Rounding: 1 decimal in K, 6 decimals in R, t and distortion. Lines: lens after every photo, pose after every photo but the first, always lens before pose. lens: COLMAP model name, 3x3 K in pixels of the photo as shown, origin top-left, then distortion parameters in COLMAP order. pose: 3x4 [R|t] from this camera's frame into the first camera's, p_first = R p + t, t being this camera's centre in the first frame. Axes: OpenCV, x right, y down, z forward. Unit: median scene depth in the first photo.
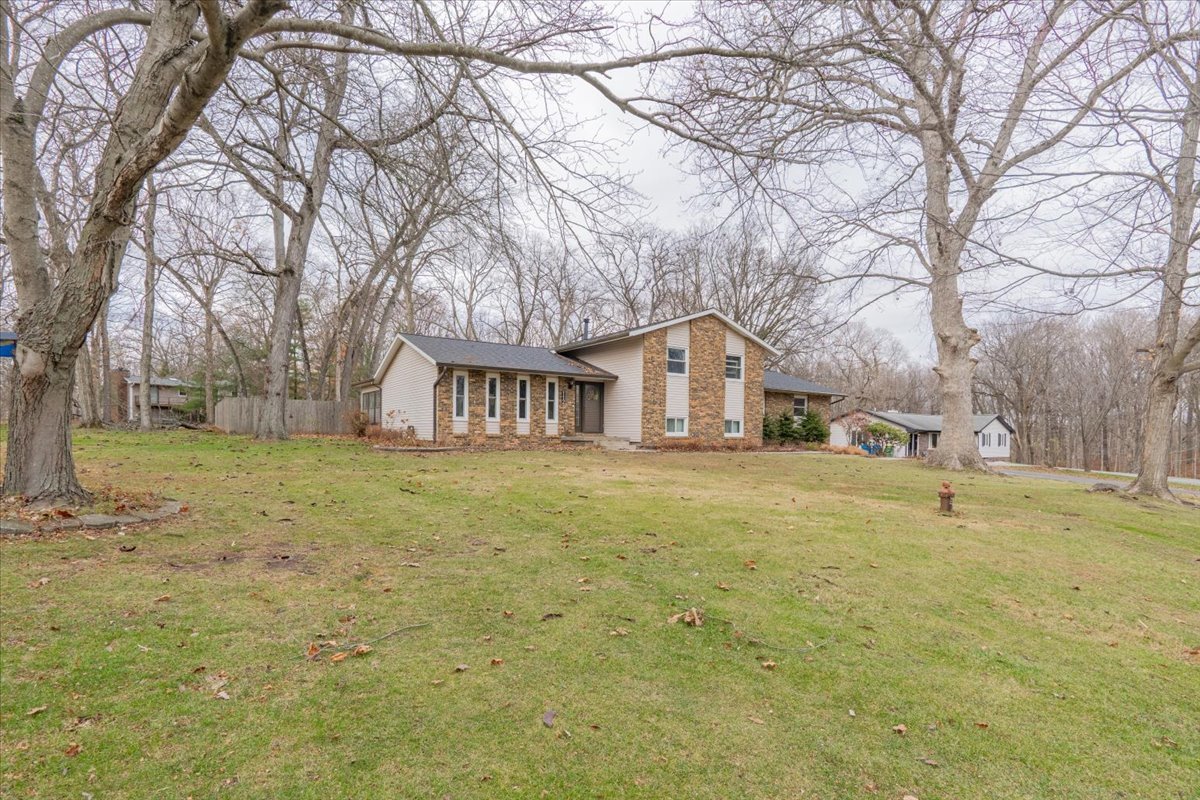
lens RADIAL K [[565.6, 0, 598.2], [0, 565.6, 419.2], [0, 0, 1]] dist [0.000993, 0.000108]
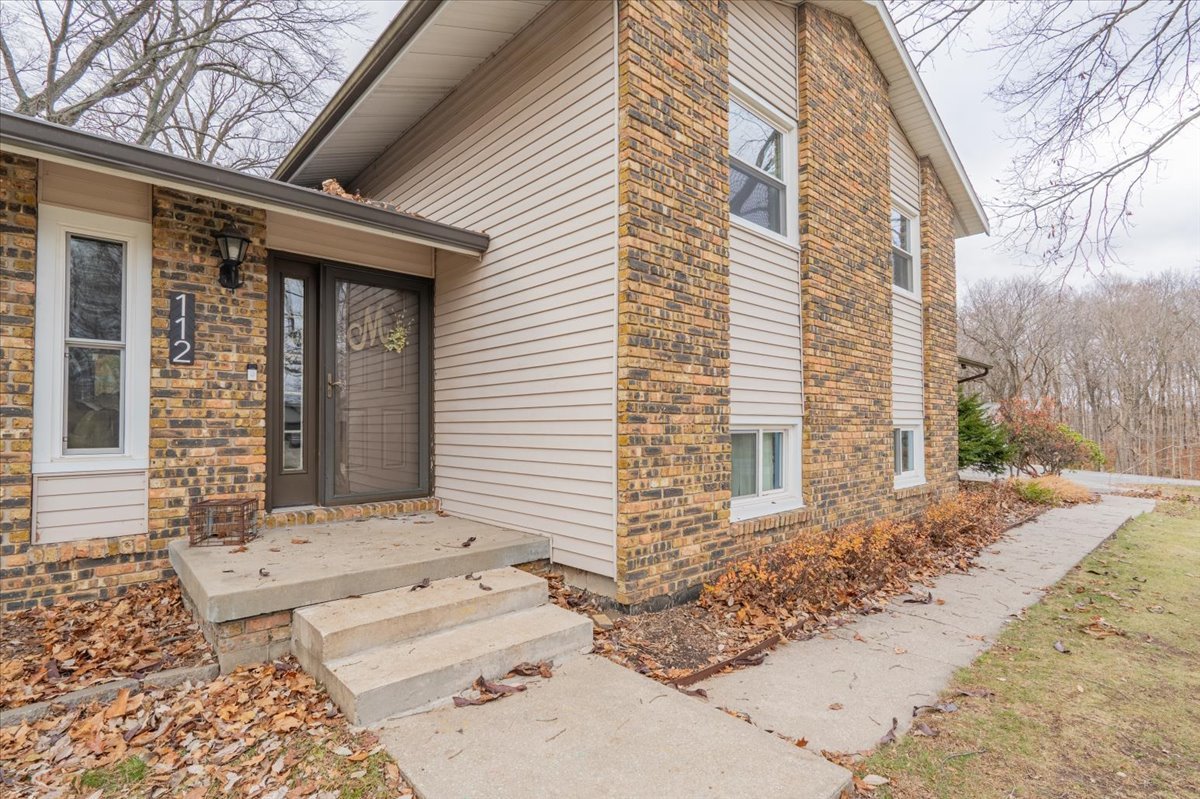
lens RADIAL K [[565.6, 0, 598.2], [0, 565.6, 418.7], [0, 0, 1]] dist [0.000993, 0.000108]
pose [[0.988671, -0.014259, 0.149421, 0.043614], [0.012819, 0.999862, 0.010594, -0.009247], [-0.149551, -0.008559, 0.988717, 0.797631]]
